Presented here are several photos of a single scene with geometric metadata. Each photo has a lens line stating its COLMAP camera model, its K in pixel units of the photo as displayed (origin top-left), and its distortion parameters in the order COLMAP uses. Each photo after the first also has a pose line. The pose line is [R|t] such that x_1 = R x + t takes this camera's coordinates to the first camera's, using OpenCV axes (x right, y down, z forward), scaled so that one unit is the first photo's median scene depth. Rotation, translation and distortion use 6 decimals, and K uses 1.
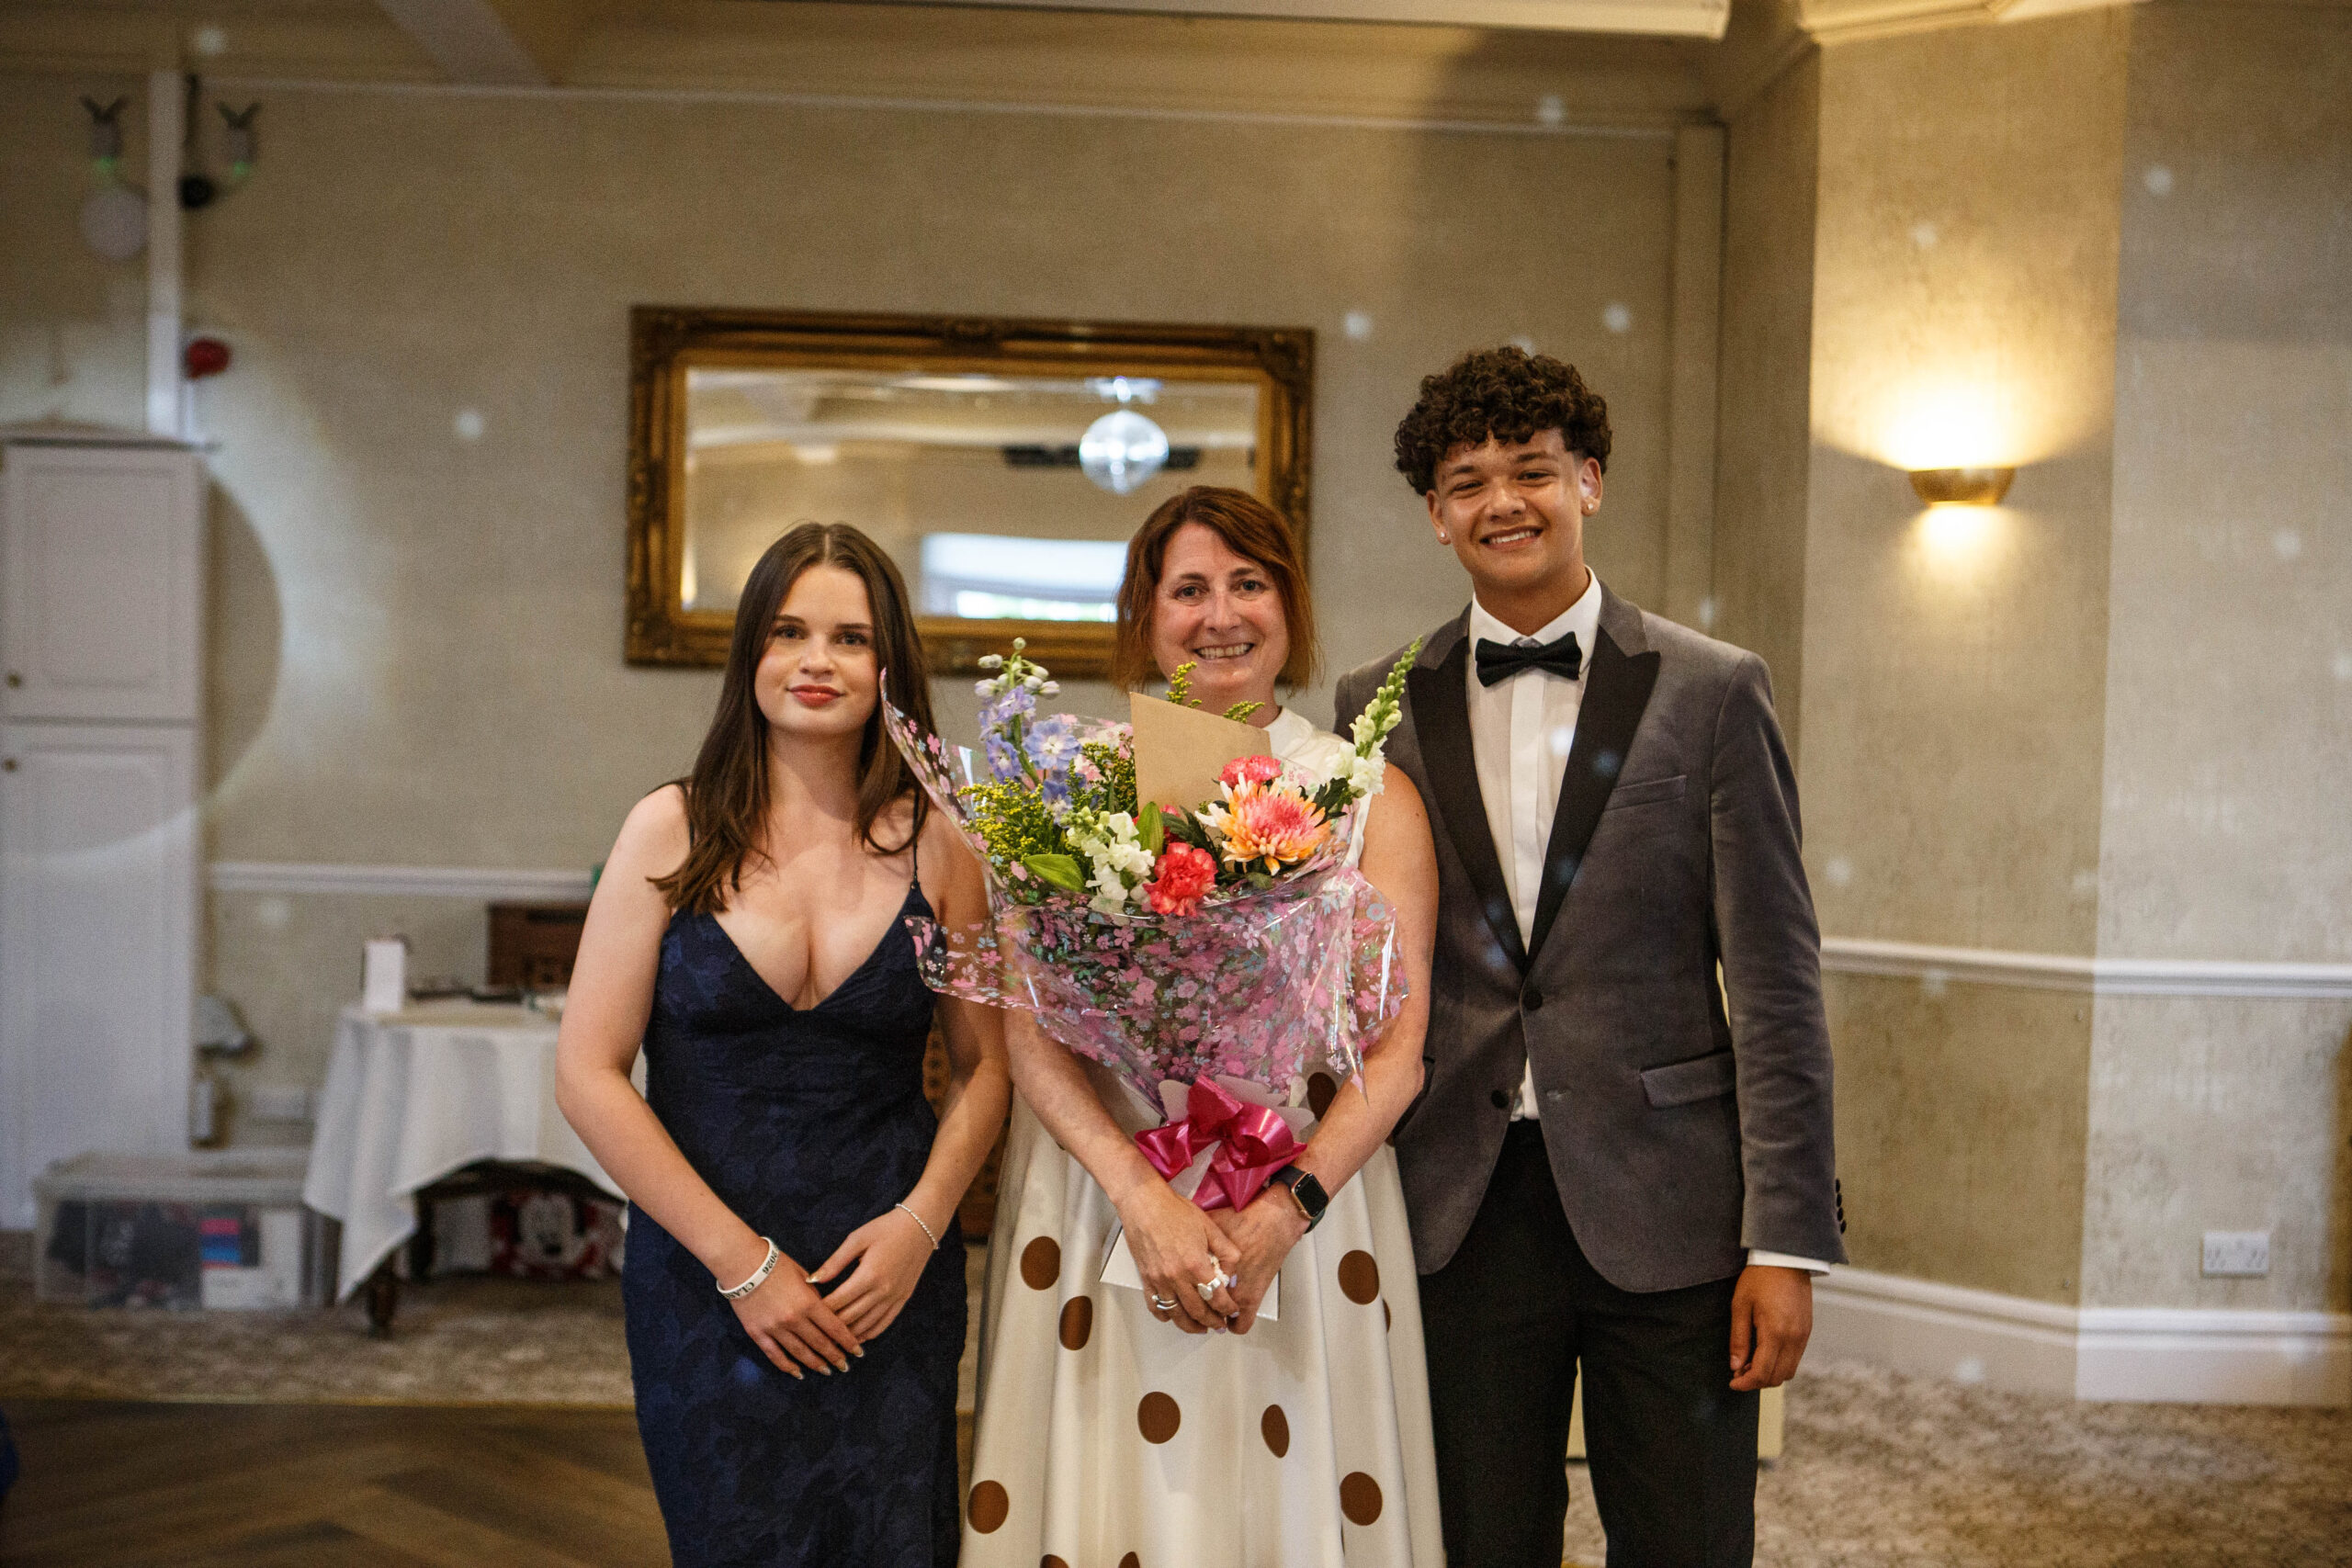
lens RADIAL K [[2947.3, 0, 1190.1], [0, 2947.3, 776.8], [0, 0, 1]] dist [-0.010786, 0.037628]
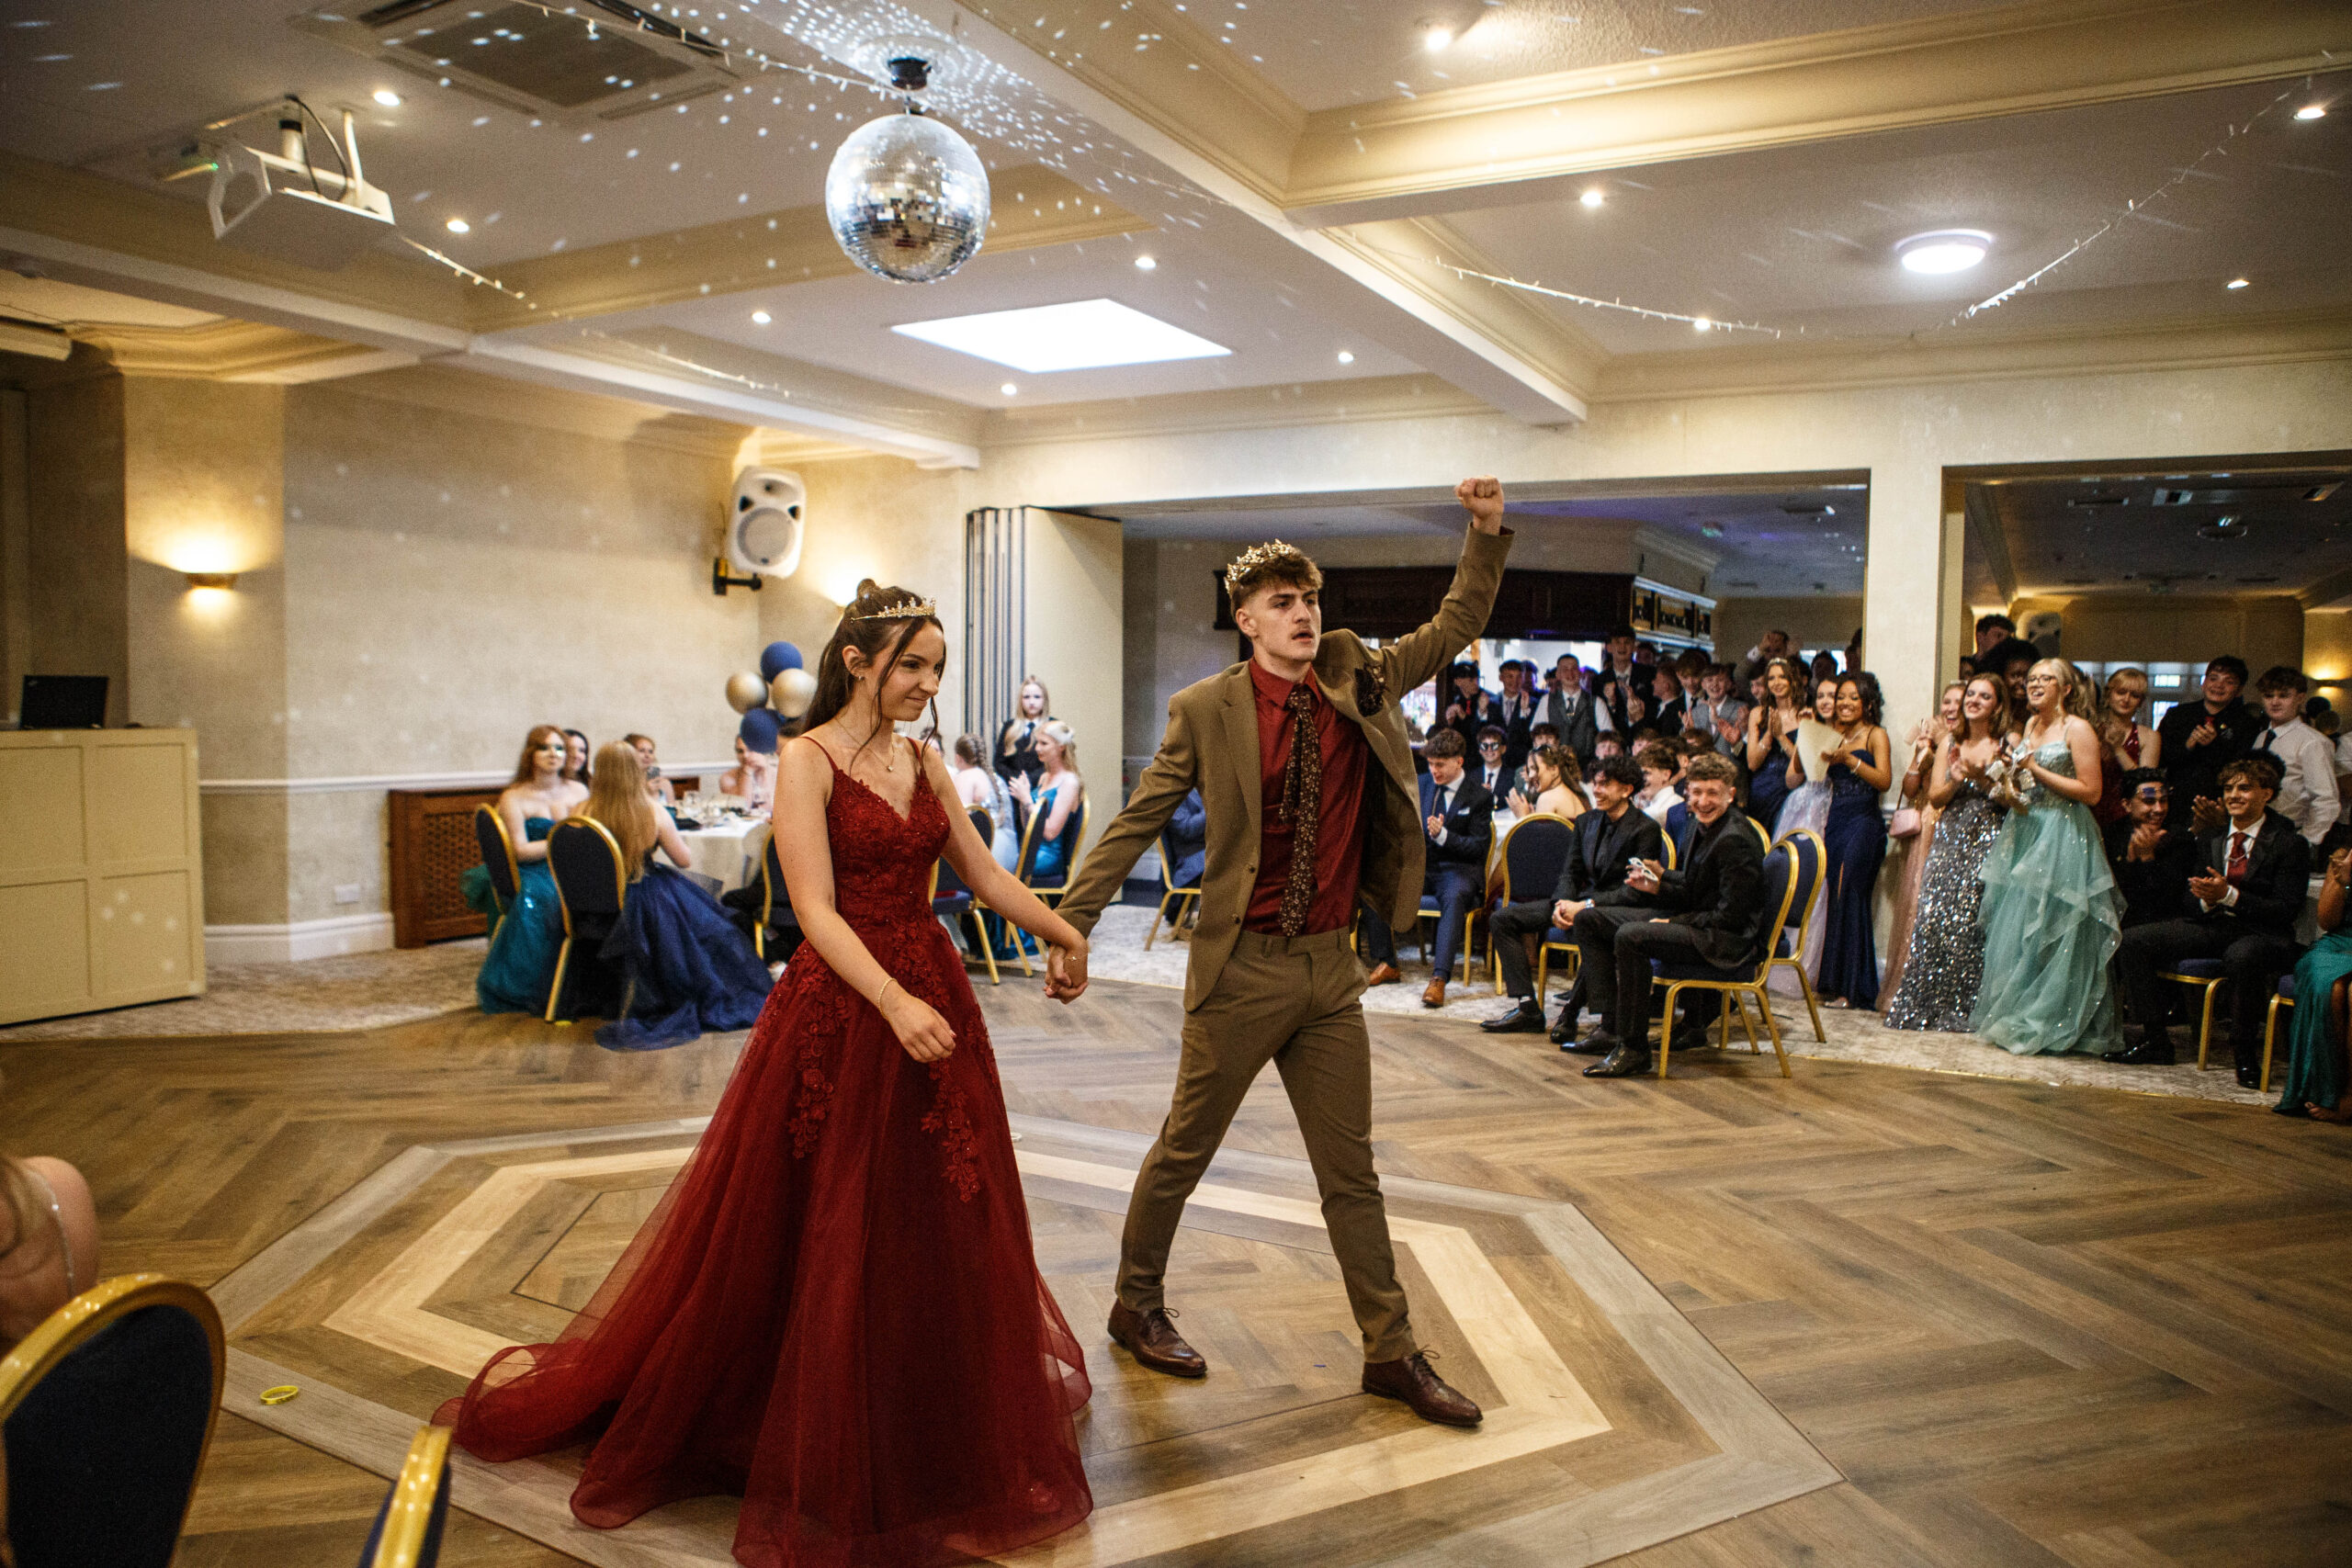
lens RADIAL K [[1620.8, 0, 1174.4], [0, 1620.8, 781.3], [0, 0, 1]] dist [-0.104291, 0.076479]
pose [[0.520326, -0.065900, 0.851421, -0.411536], [0.024749, 0.997763, 0.062102, 0.000734], [-0.853609, -0.011242, 0.520793, -0.292382]]
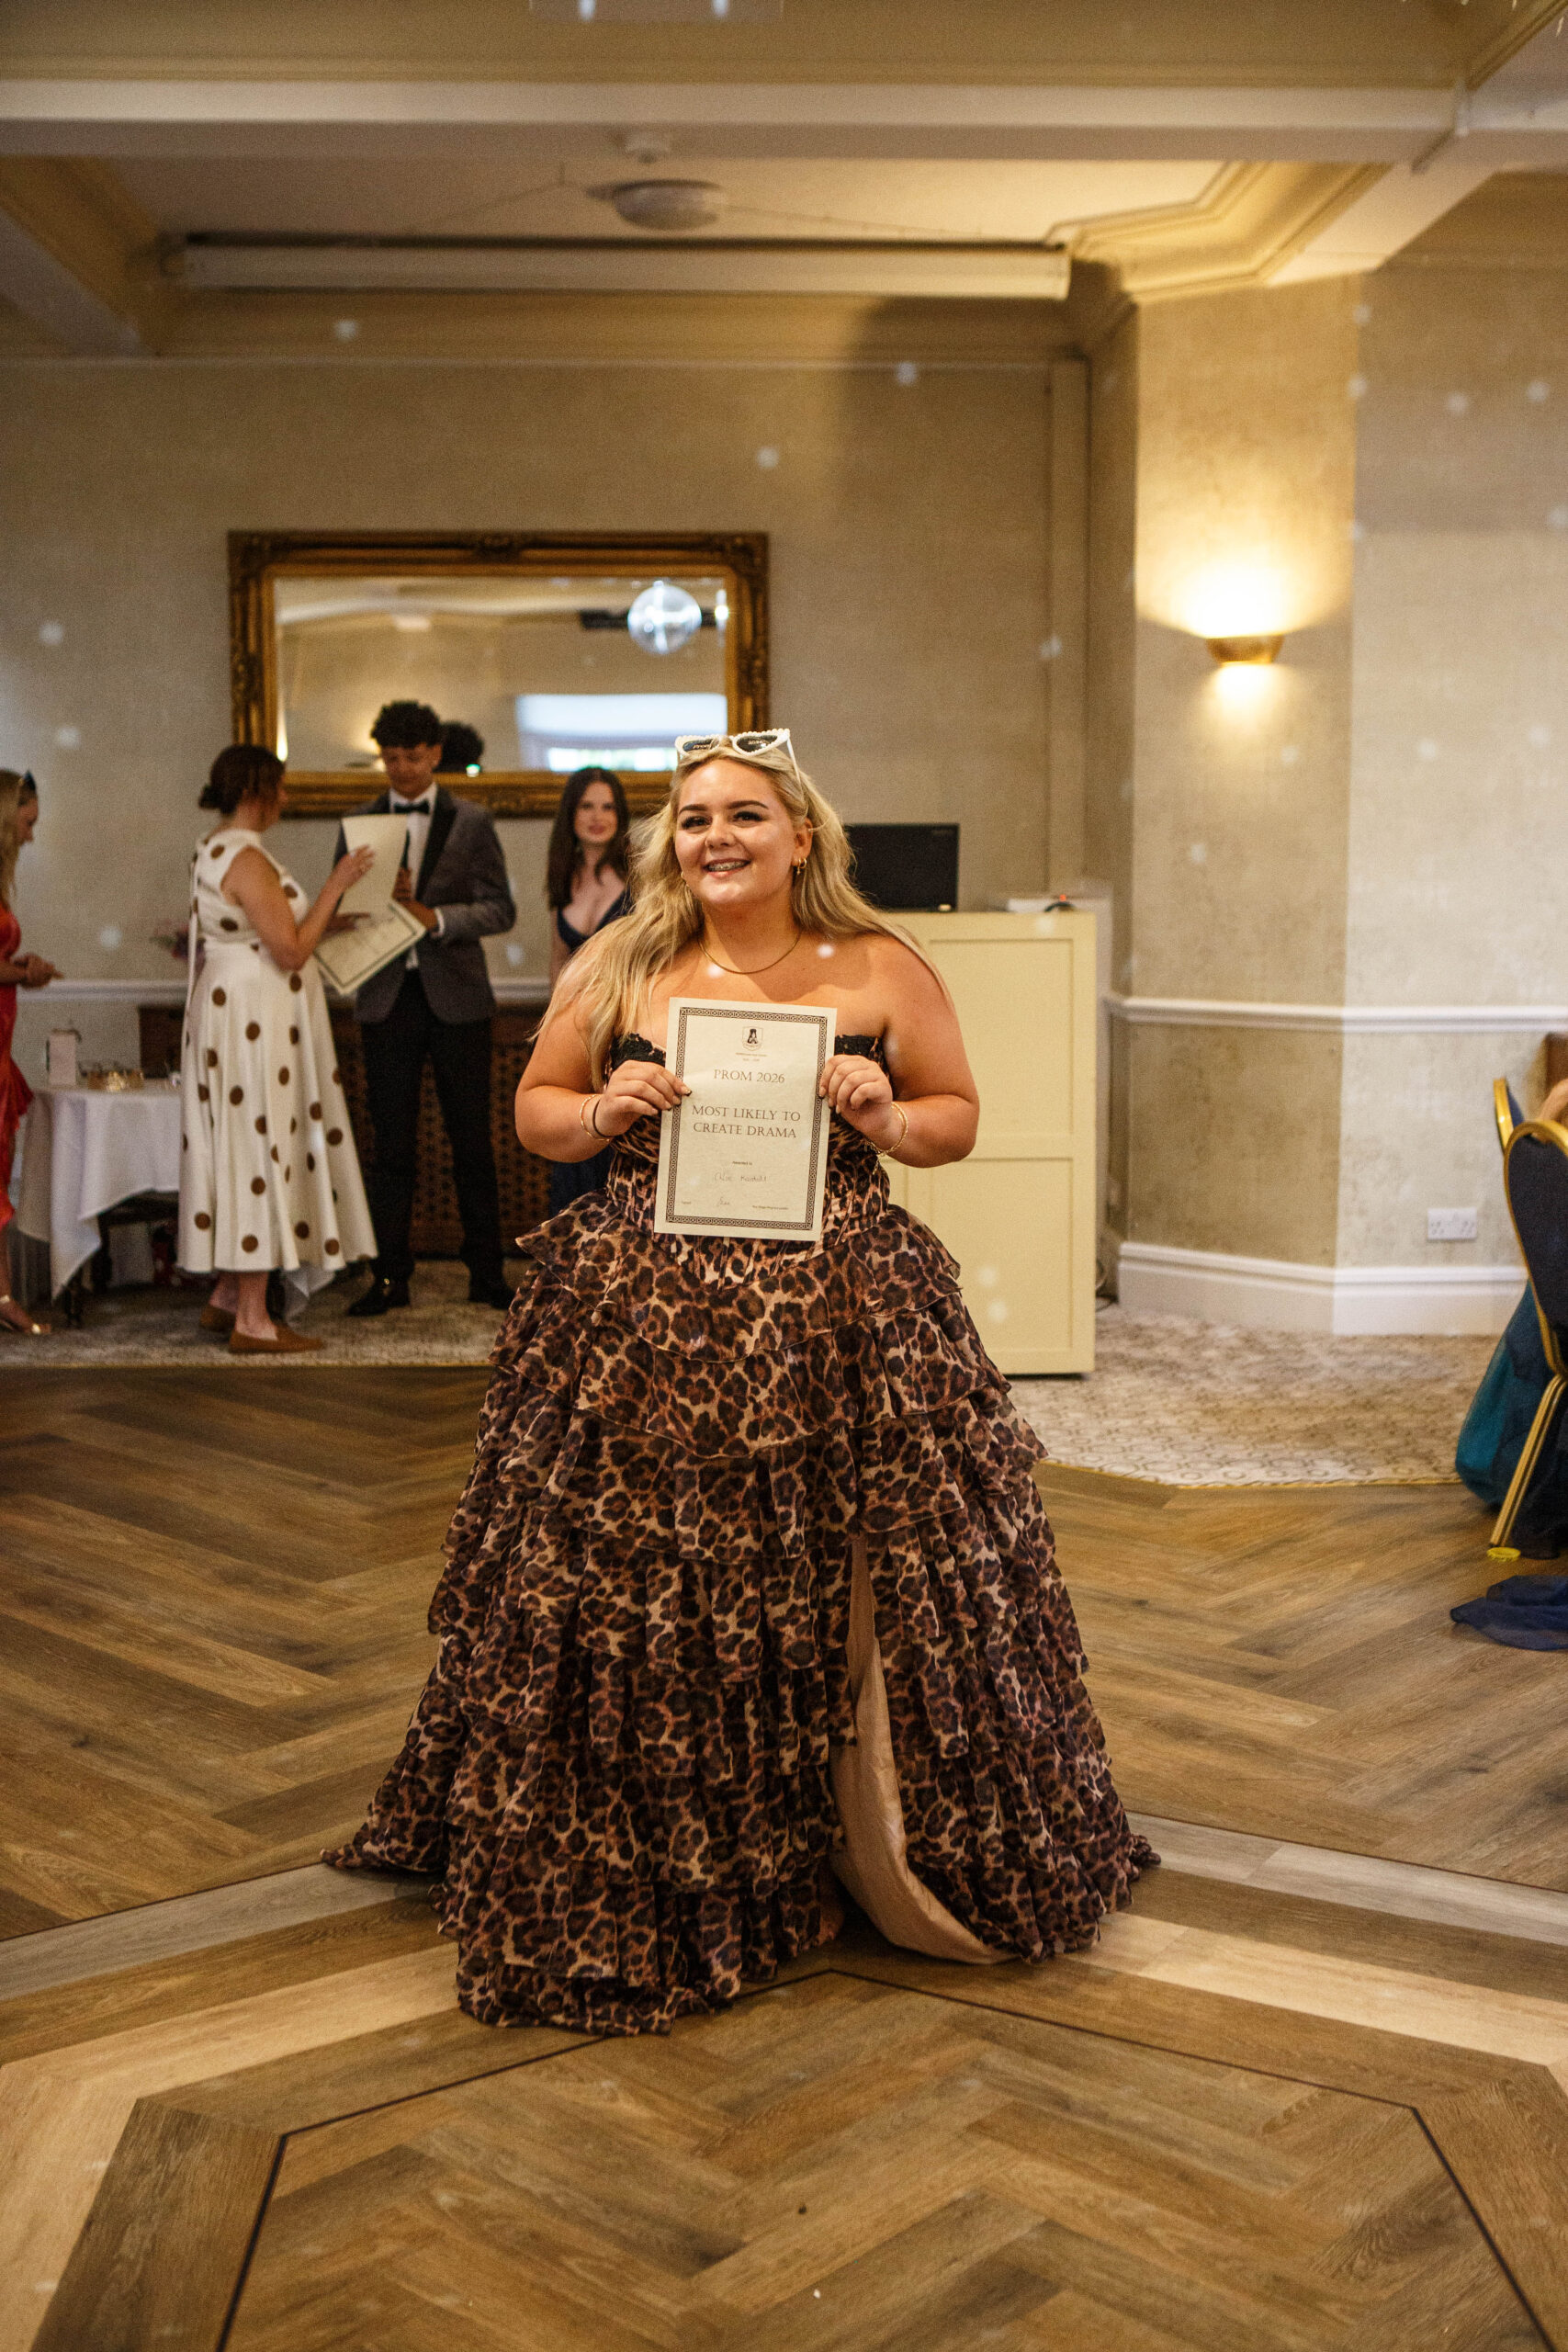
lens RADIAL K [[2745.6, 0, 784.0], [0, 2745.6, 1176.0], [0, 0, 1]] dist [-0.033937, 0.049691]
pose [[0.999575, -0.028438, -0.006373, 0.059141], [0.028926, 0.994747, 0.098189, 0.008689], [0.003547, -0.098332, 0.995147, -0.237706]]
